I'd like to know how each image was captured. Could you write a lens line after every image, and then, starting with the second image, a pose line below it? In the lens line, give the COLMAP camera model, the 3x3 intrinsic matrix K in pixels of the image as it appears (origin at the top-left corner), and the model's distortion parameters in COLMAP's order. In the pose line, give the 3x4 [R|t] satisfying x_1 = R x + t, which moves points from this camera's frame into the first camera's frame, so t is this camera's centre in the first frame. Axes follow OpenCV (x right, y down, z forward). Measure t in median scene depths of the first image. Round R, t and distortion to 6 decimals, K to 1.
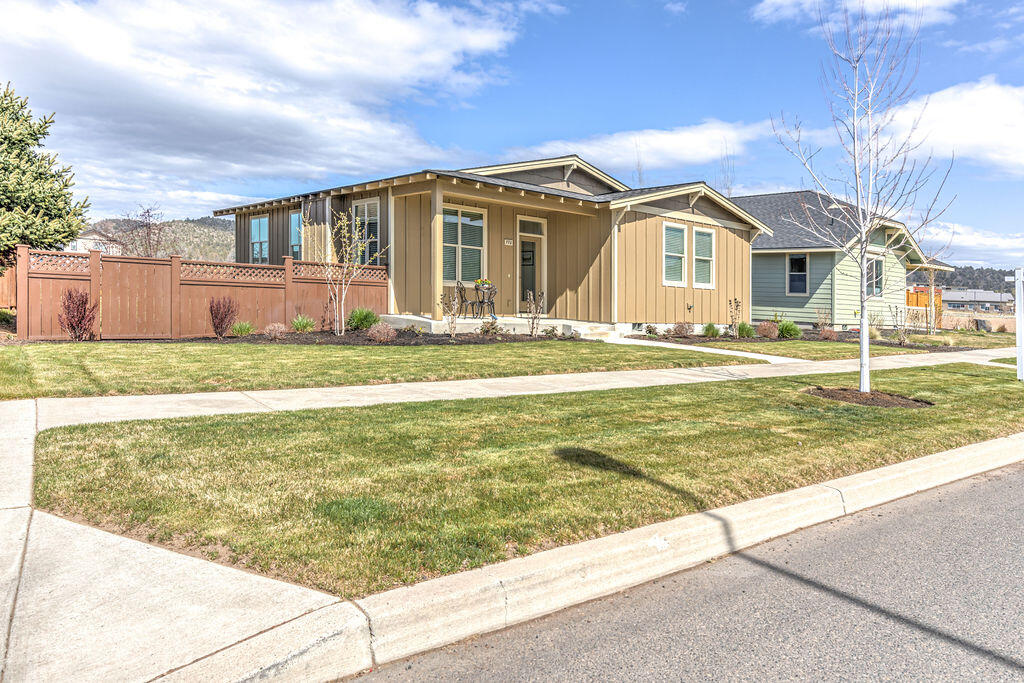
lens RADIAL K [[692.8, 0, 599.5], [0, 692.8, 414.1], [0, 0, 1]] dist [0.007389, -0.000271]
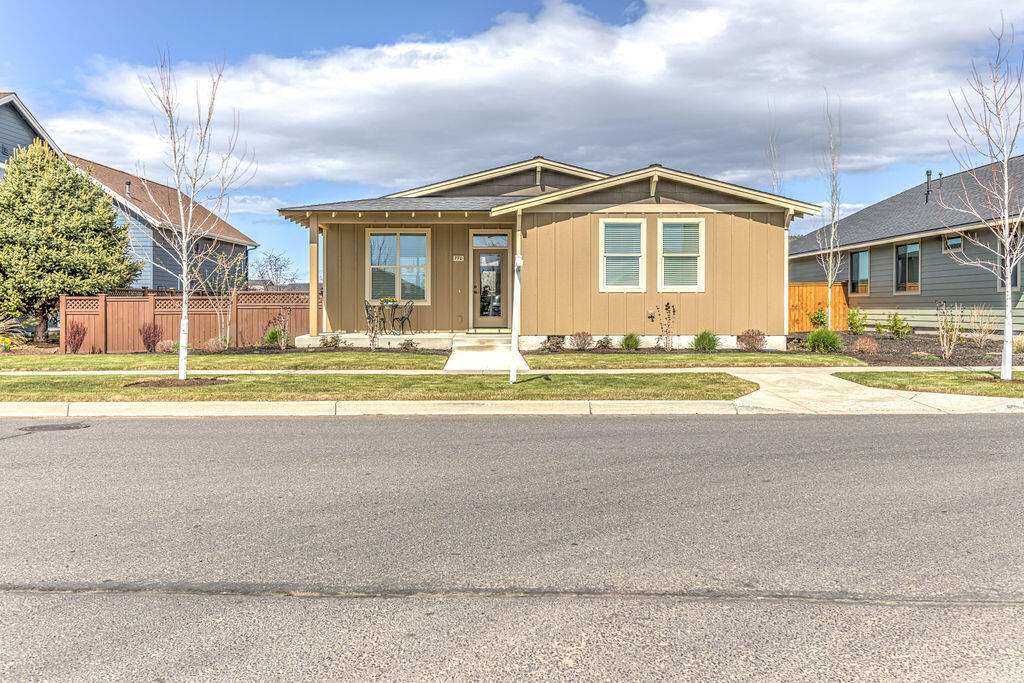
lens RADIAL K [[965.1, 0, 570.0], [0, 965.1, 339.2], [0, 0, 1]] dist [-0.004079, -0.024754]
pose [[0.744888, -0.025349, -0.666708, 0.840230], [-0.075122, 0.989737, -0.121562, 0.016398], [0.662947, 0.140634, 0.735339, 0.119960]]
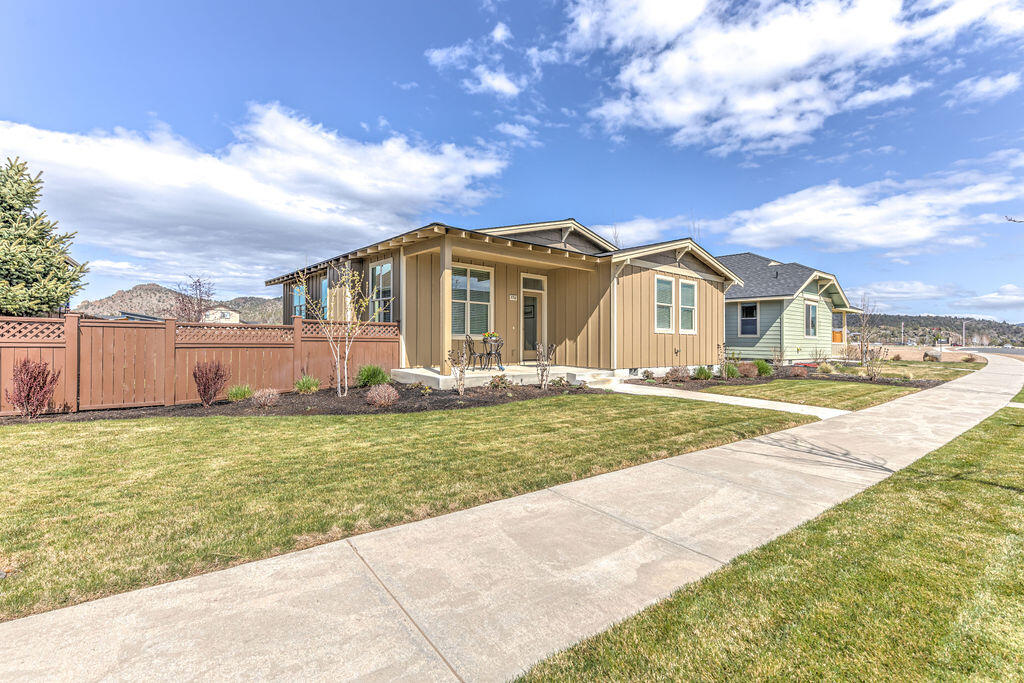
lens RADIAL K [[461.9, 0, 532.7], [0, 461.9, 361.4], [0, 0, 1]] dist [0.013564, 0.000605]
pose [[0.997845, -0.023431, -0.061285, -0.056262], [0.016017, 0.992790, -0.118794, -0.060076], [0.063627, 0.117557, 0.991026, 0.285351]]
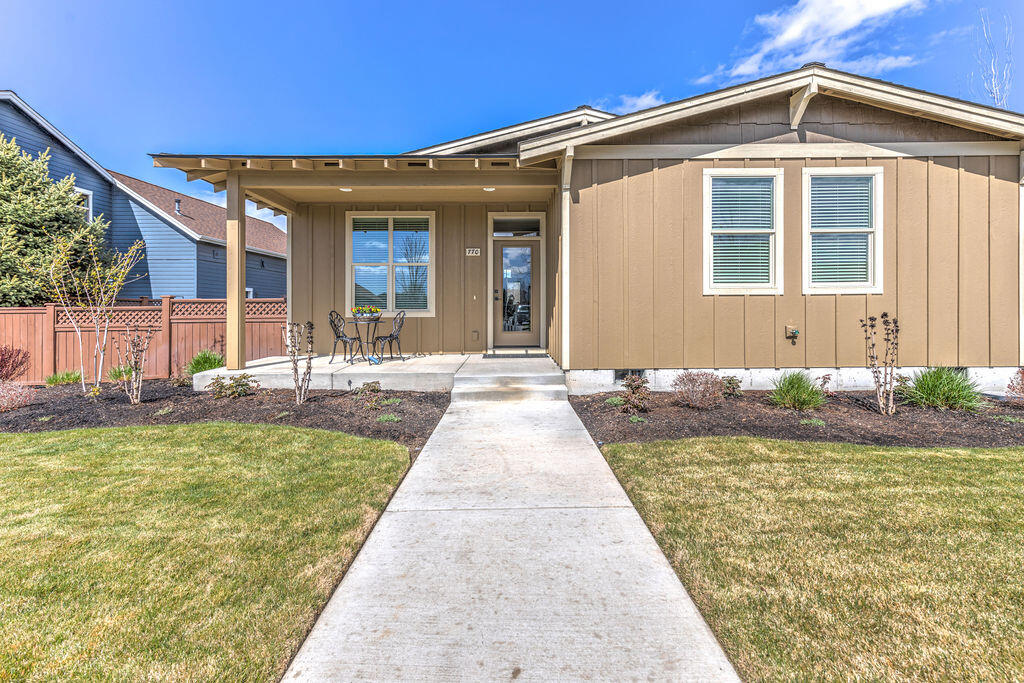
lens RADIAL K [[463.8, 0, 530.4], [0, 463.8, 338.9], [0, 0, 1]] dist [0.013008, -0.000243]
pose [[0.713529, -0.009882, -0.700556, 0.233113], [-0.077323, 0.992682, -0.092757, -0.113453], [0.696346, 0.120354, 0.707543, 0.678715]]
